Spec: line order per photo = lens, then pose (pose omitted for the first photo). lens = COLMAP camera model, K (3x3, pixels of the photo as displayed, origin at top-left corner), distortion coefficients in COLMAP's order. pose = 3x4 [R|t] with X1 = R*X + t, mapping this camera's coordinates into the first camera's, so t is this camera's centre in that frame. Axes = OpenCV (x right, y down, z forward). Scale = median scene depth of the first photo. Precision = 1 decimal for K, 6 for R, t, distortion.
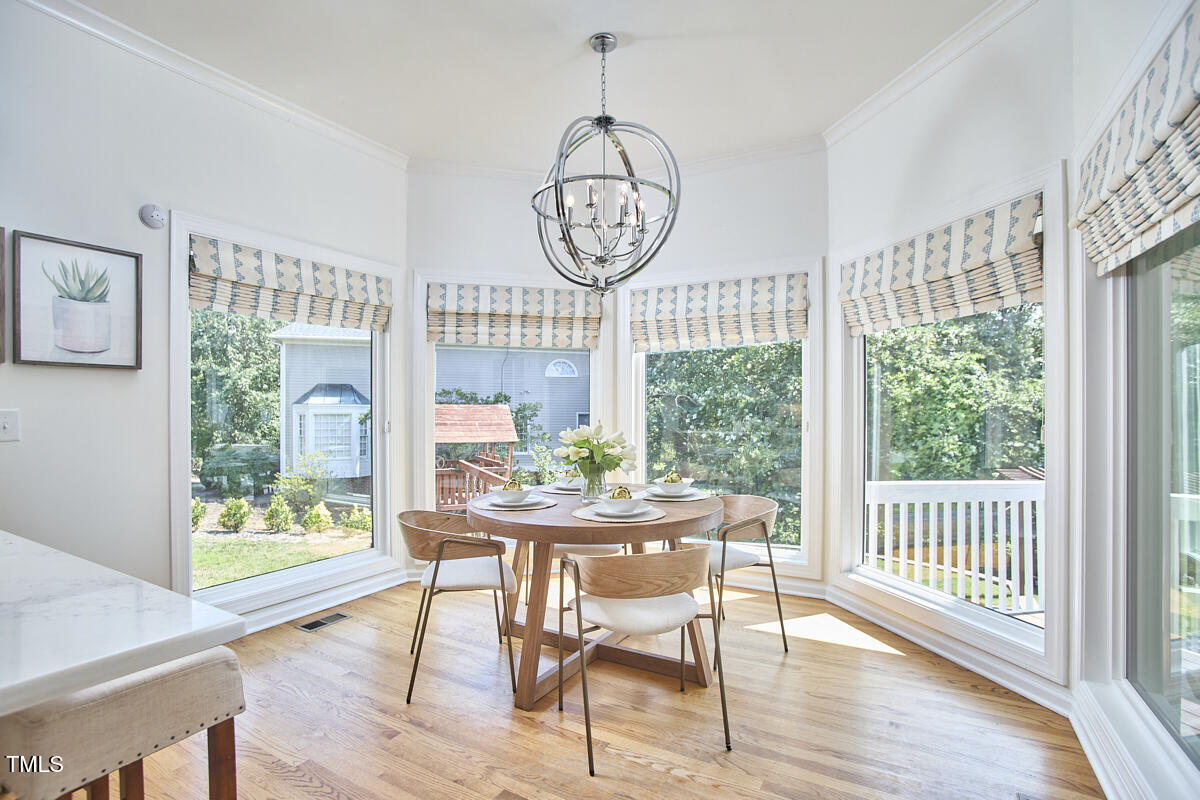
lens RADIAL K [[581.6, 0, 599.2], [0, 581.6, 410.0], [0, 0, 1]] dist [-0.057255, 0.001002]
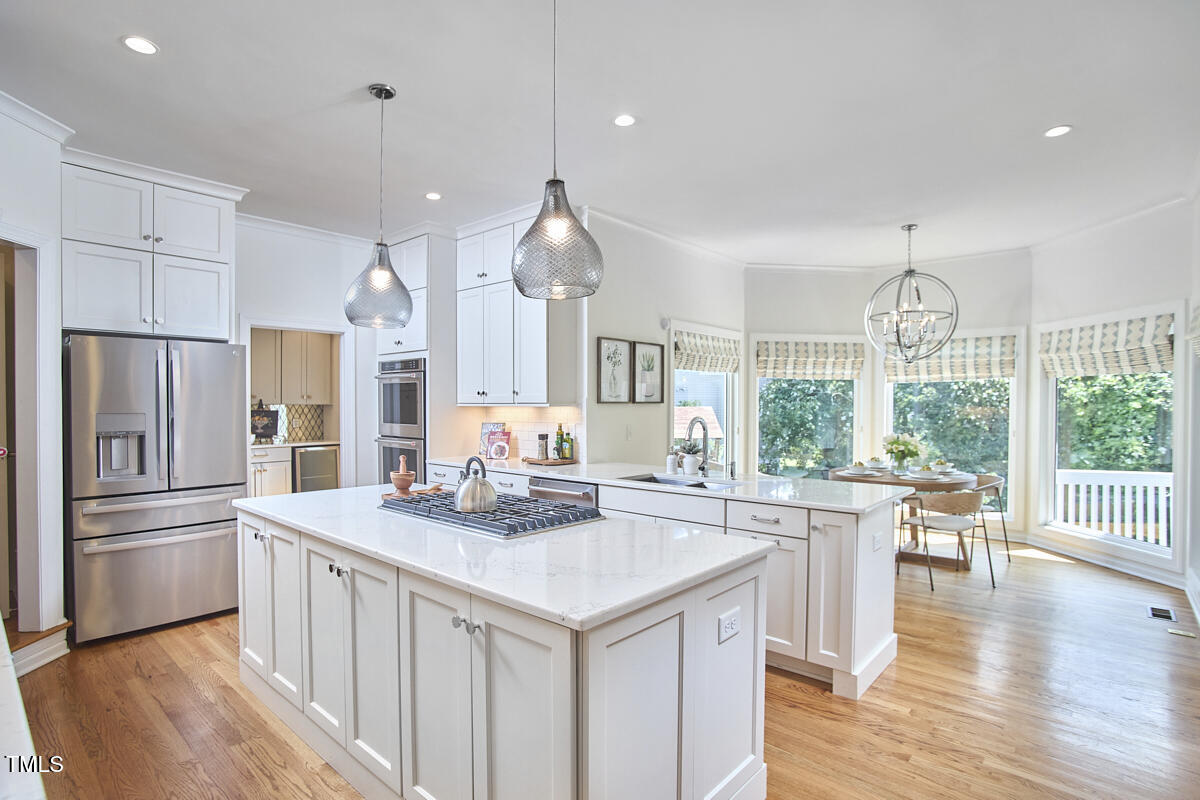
lens RADIAL K [[633.7, 0, 600.7], [0, 633.7, 409.2], [0, 0, 1]] dist [0.000167, -0.000159]
pose [[0.988005, 0.005815, -0.154310, -0.482300], [-0.003593, 0.999886, 0.014674, -0.058858], [0.154378, -0.013944, 0.987913, -0.872606]]
